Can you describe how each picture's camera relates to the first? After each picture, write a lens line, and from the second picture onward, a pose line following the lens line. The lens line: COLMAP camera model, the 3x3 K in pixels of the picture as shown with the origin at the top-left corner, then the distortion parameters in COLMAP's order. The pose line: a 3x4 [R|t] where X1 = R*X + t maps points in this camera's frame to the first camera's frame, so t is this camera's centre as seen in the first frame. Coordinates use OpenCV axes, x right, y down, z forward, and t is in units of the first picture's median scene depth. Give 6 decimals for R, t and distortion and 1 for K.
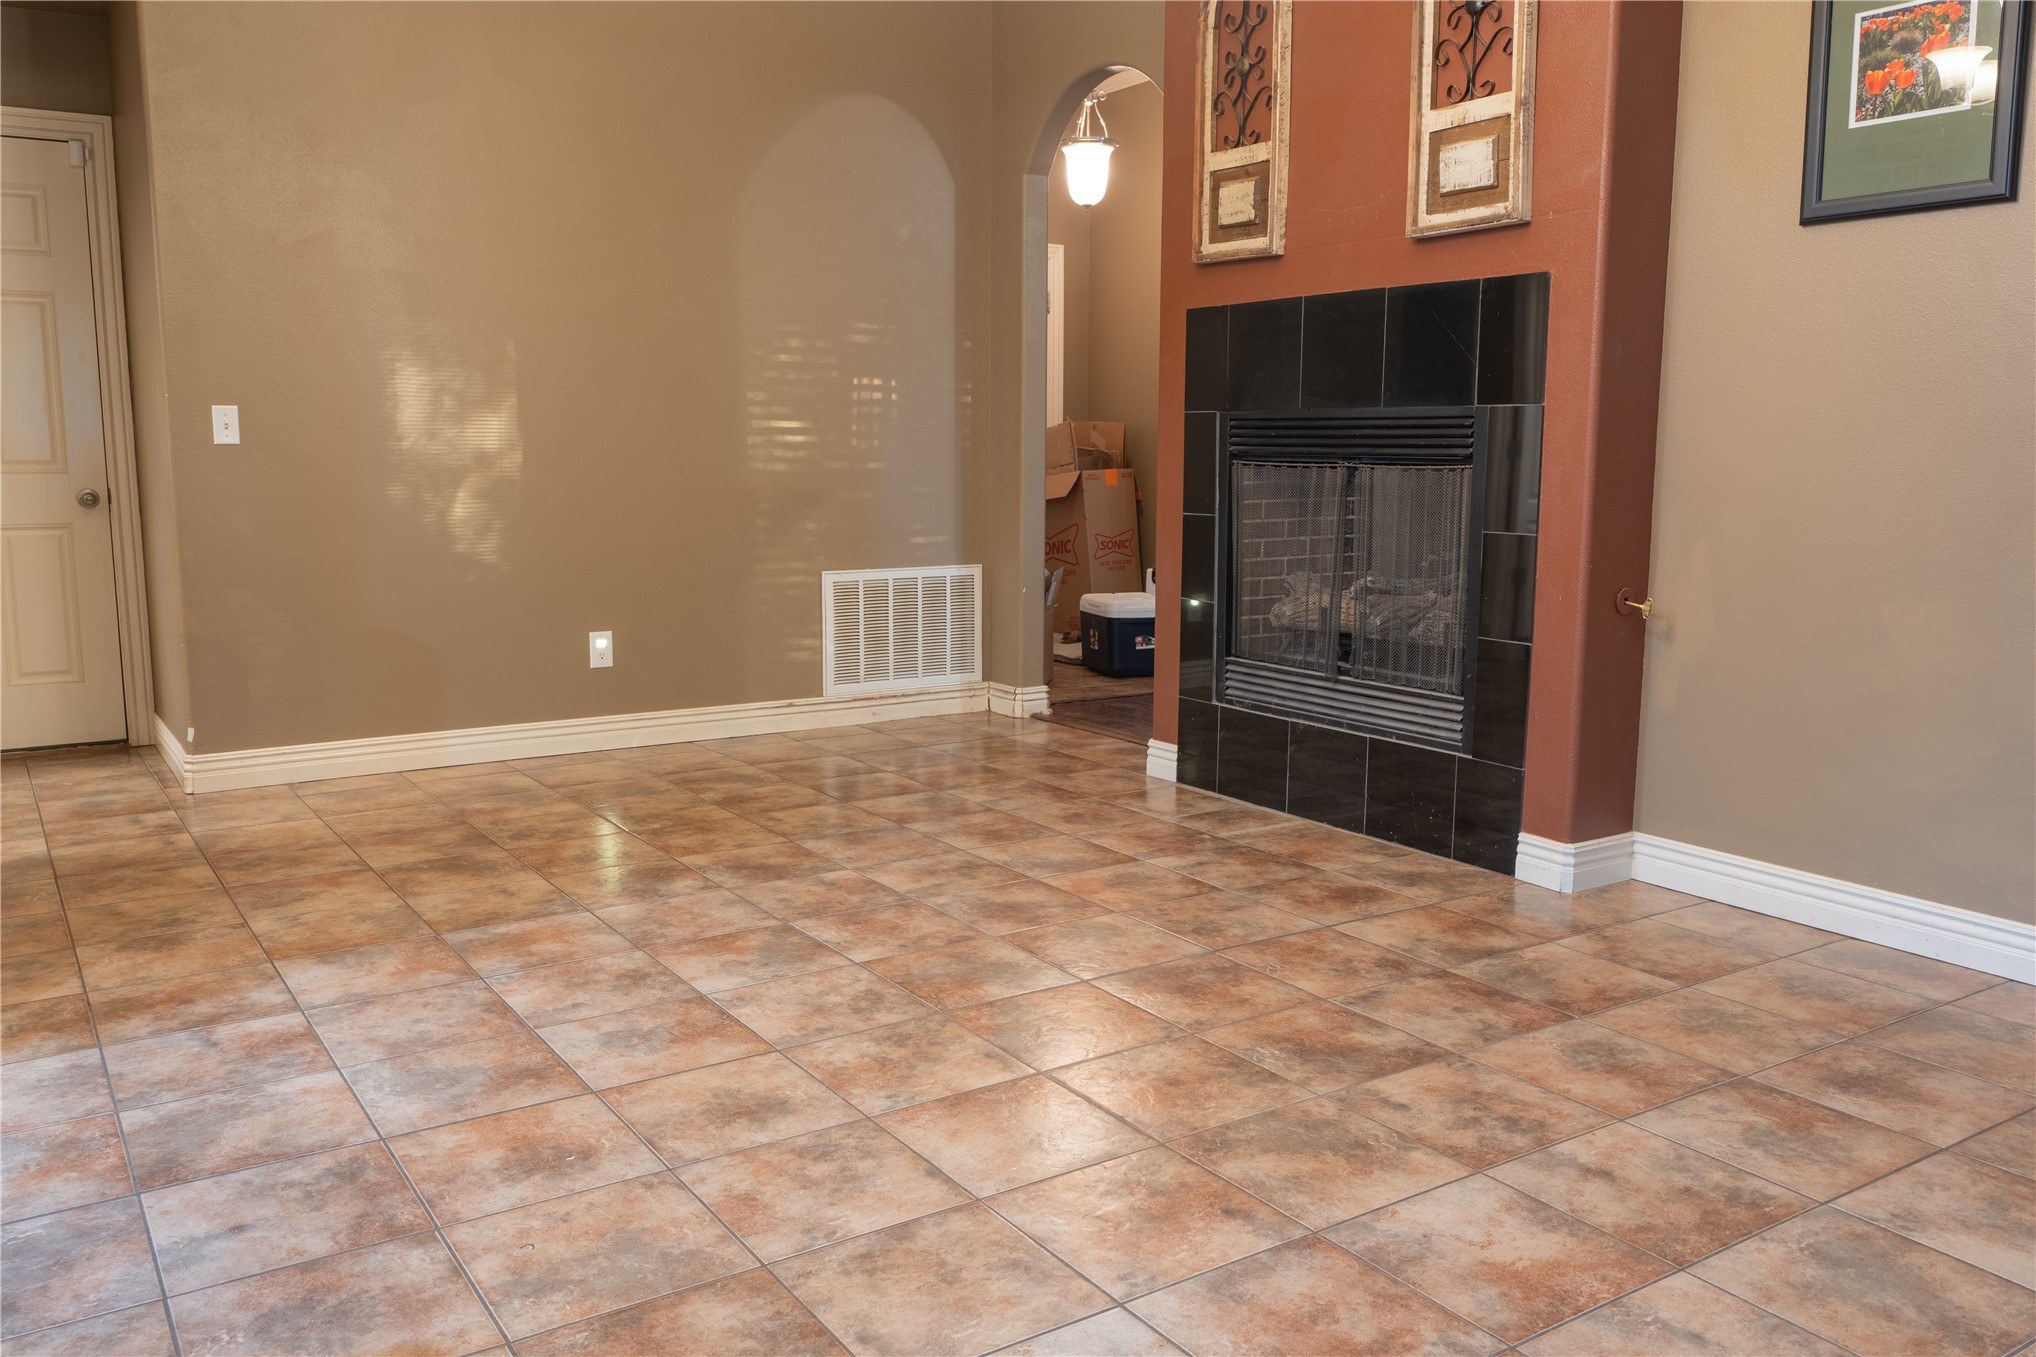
lens RADIAL K [[1603.9, 0, 1012.7], [0, 1603.9, 675.4], [0, 0, 1]] dist [-0.000168, -0.007927]
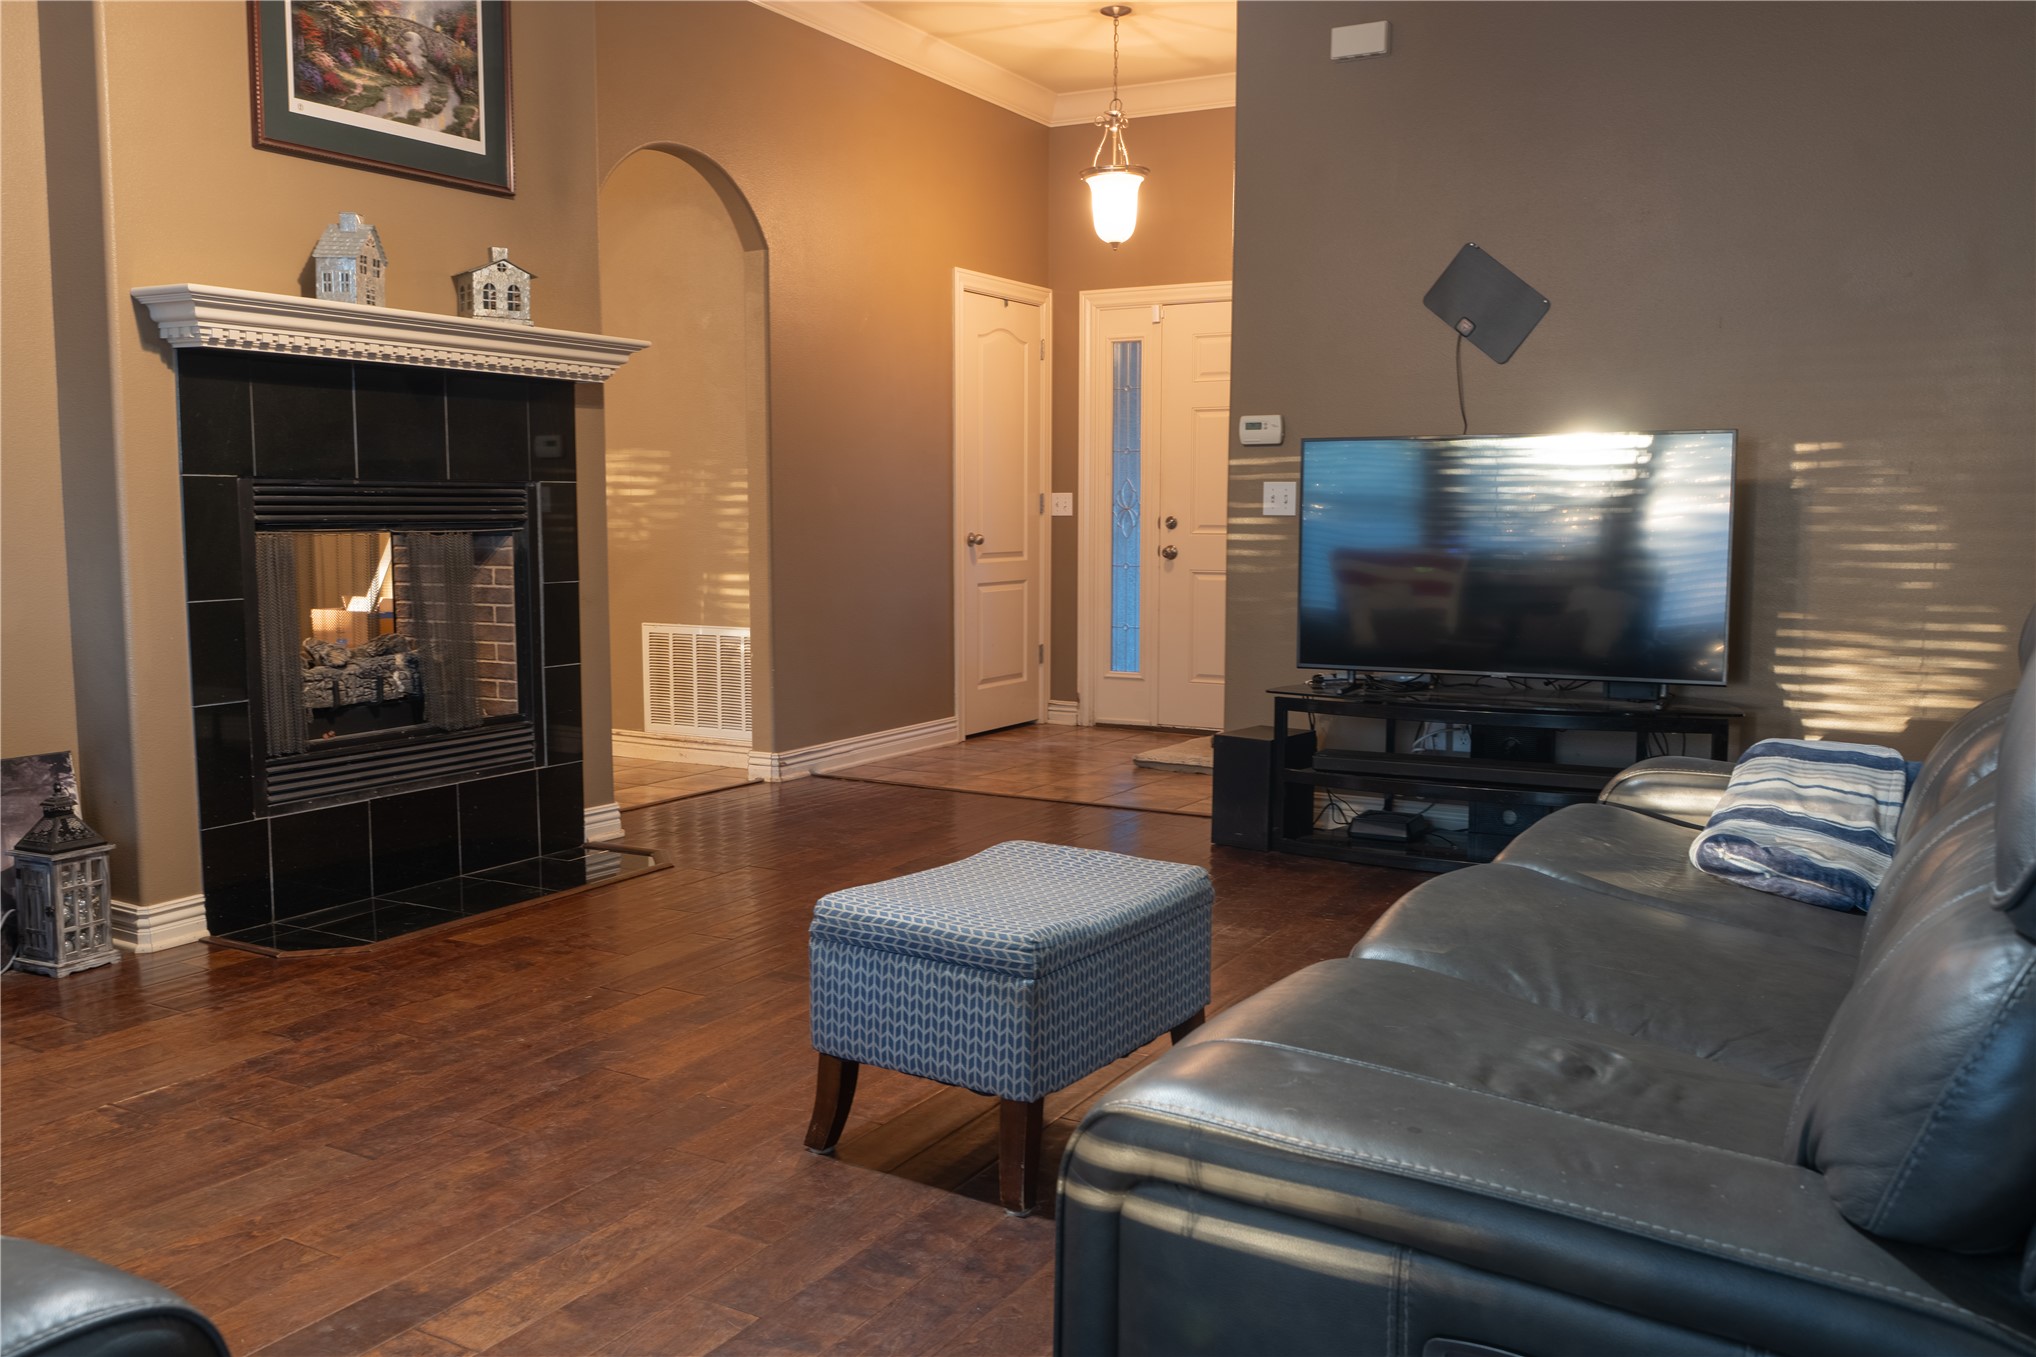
lens RADIAL K [[1667.6, 0, 1018.0], [0, 1667.6, 678.5], [0, 0, 1]] dist [-0.014362, -0.002646]
pose [[0.452115, 0.094157, -0.886976, 1.722140], [-0.131378, 0.990596, 0.038190, -0.171285], [0.882231, 0.099263, 0.460233, 1.125507]]
